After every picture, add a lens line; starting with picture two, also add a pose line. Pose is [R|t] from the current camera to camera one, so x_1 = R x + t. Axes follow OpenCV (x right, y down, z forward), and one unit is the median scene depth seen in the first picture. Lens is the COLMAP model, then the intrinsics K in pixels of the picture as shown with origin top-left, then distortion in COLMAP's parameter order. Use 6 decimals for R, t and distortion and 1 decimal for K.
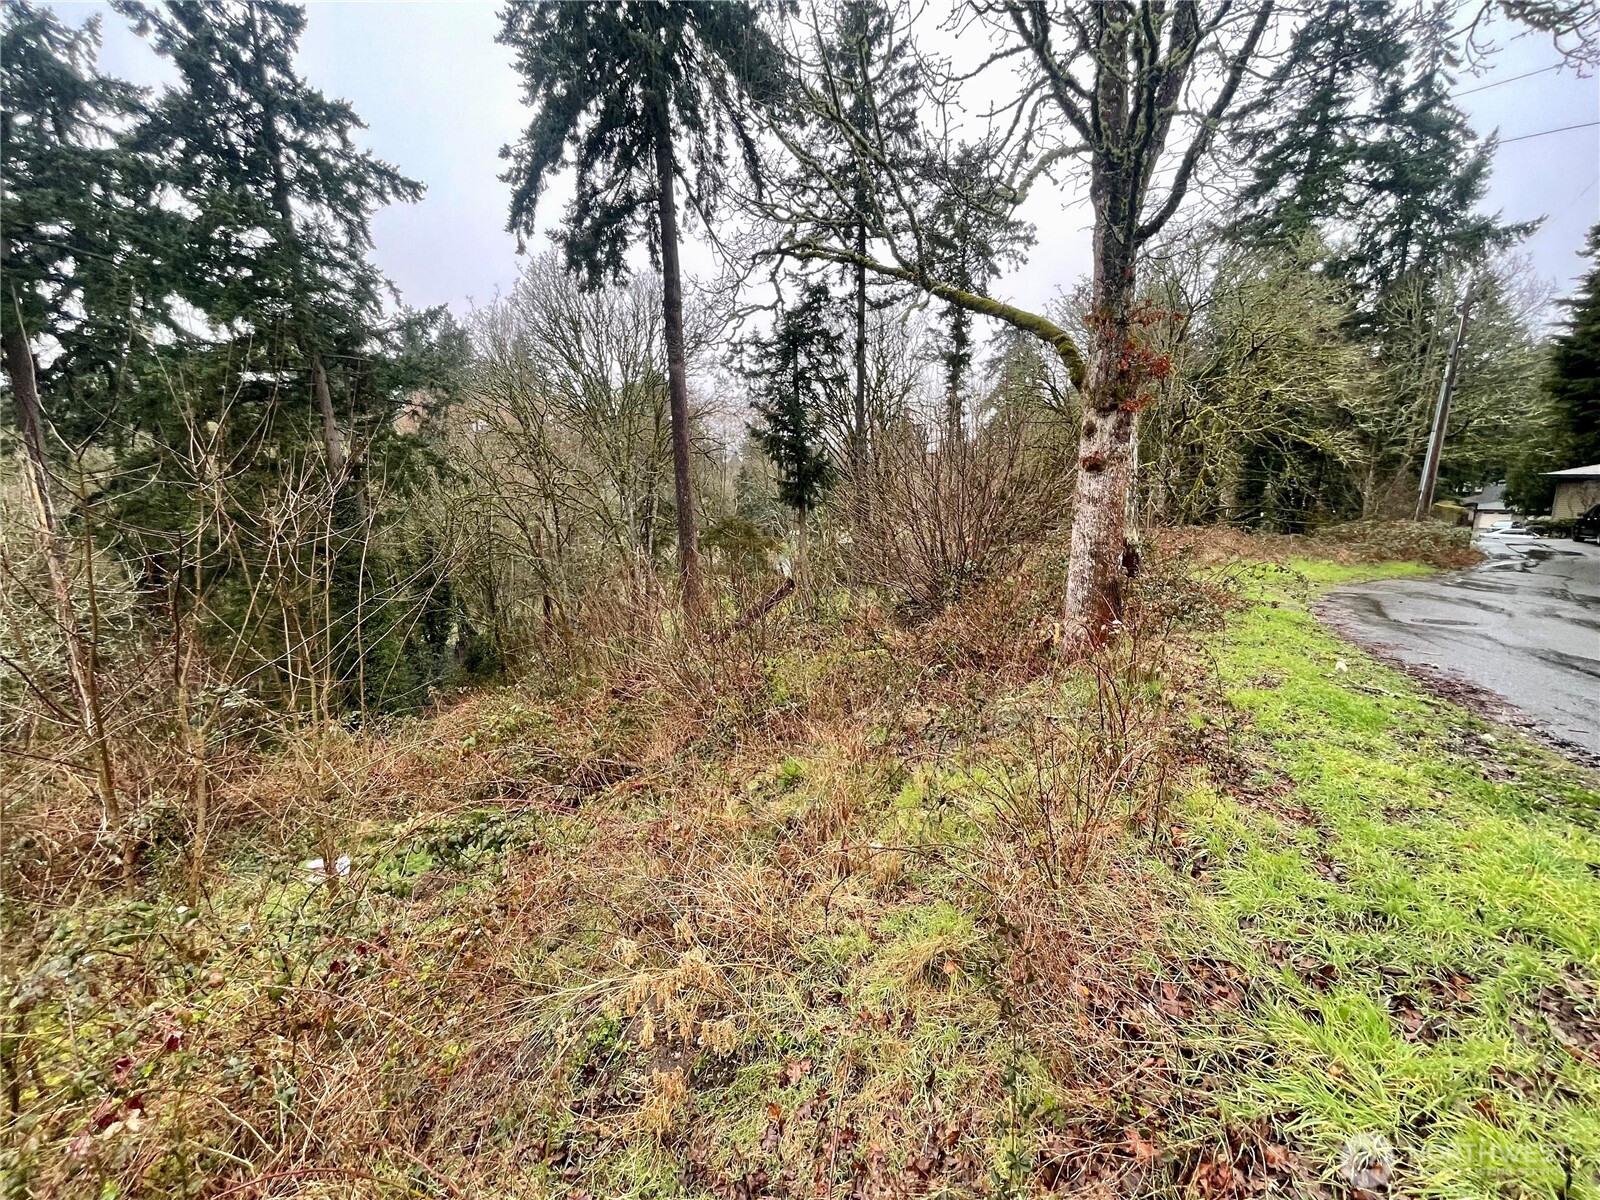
lens RADIAL K [[647.6, 0, 795.1], [0, 647.6, 598.1], [0, 0, 1]] dist [-0.003214, 0.000952]
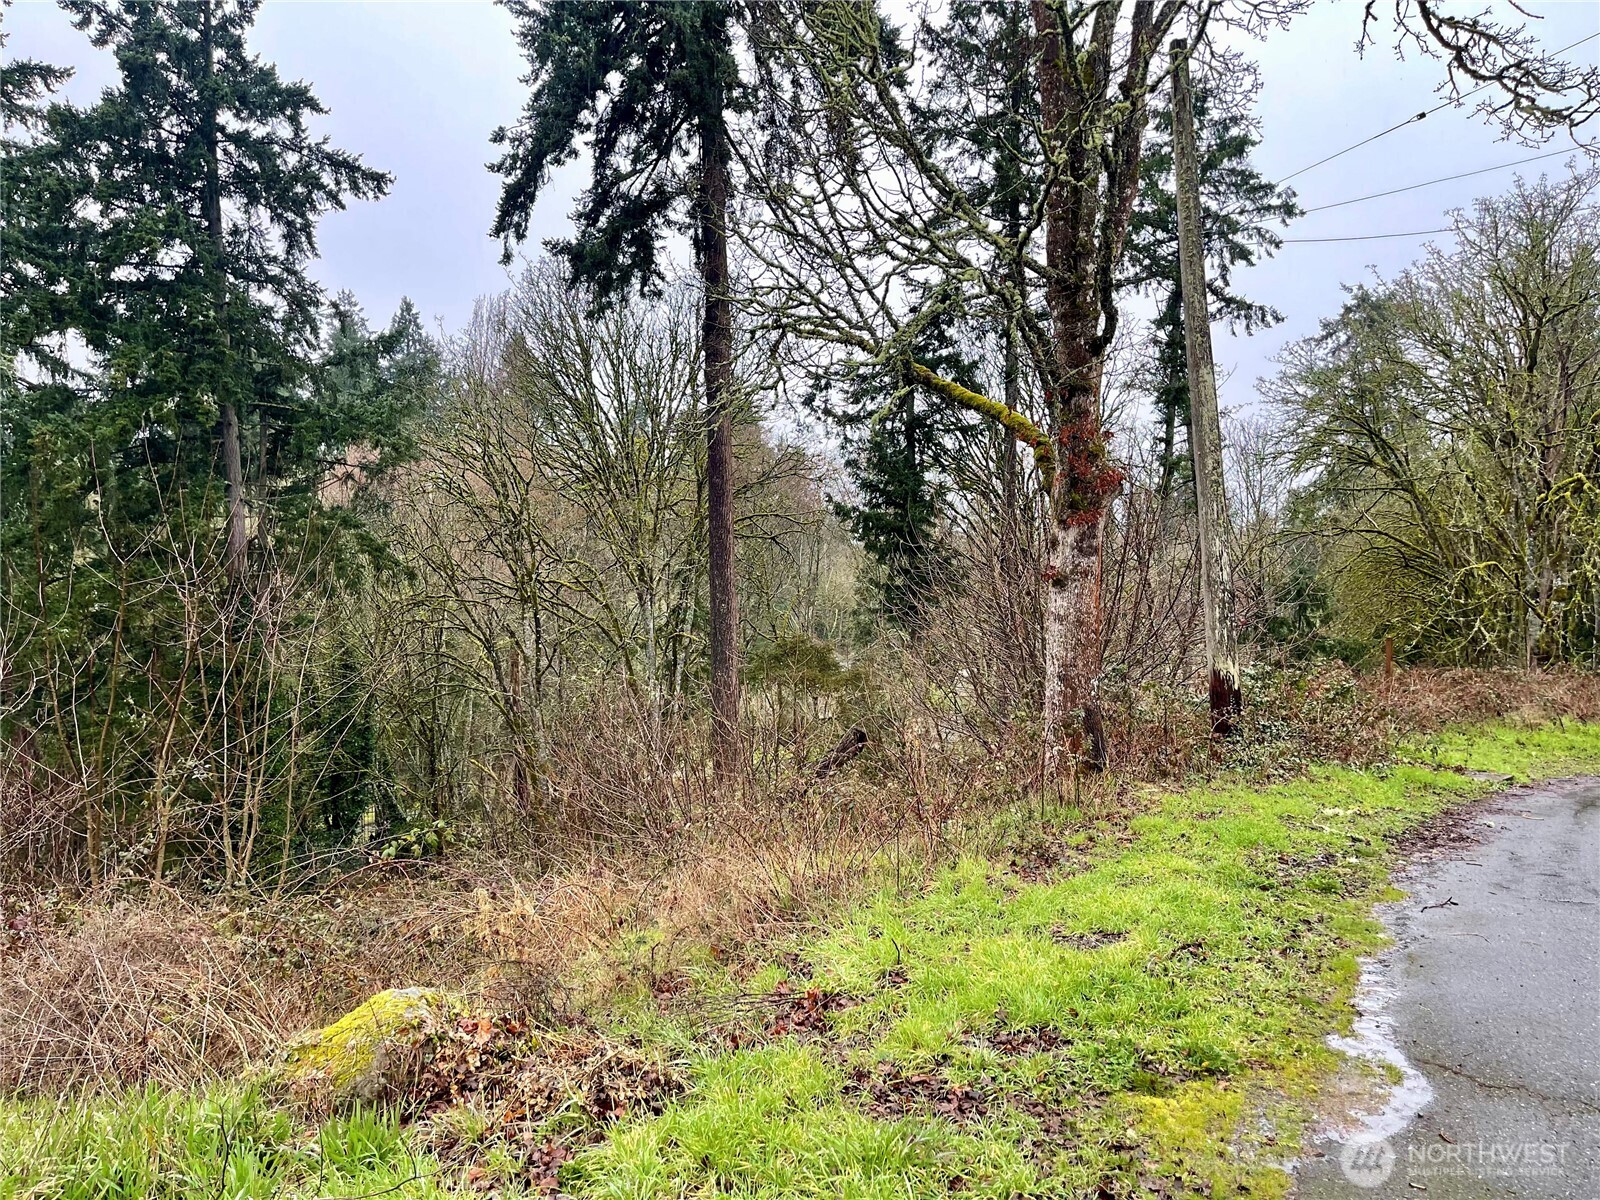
lens RADIAL K [[1201.5, 0, 800.0], [0, 1201.5, 600.0], [0, 0, 1]] dist [0.086846, -0.113546]
pose [[0.988184, 0.018440, -0.152160, 0.096246], [-0.042558, 0.986711, -0.156814, 0.028249], [0.147246, 0.161437, 0.975836, -0.190724]]
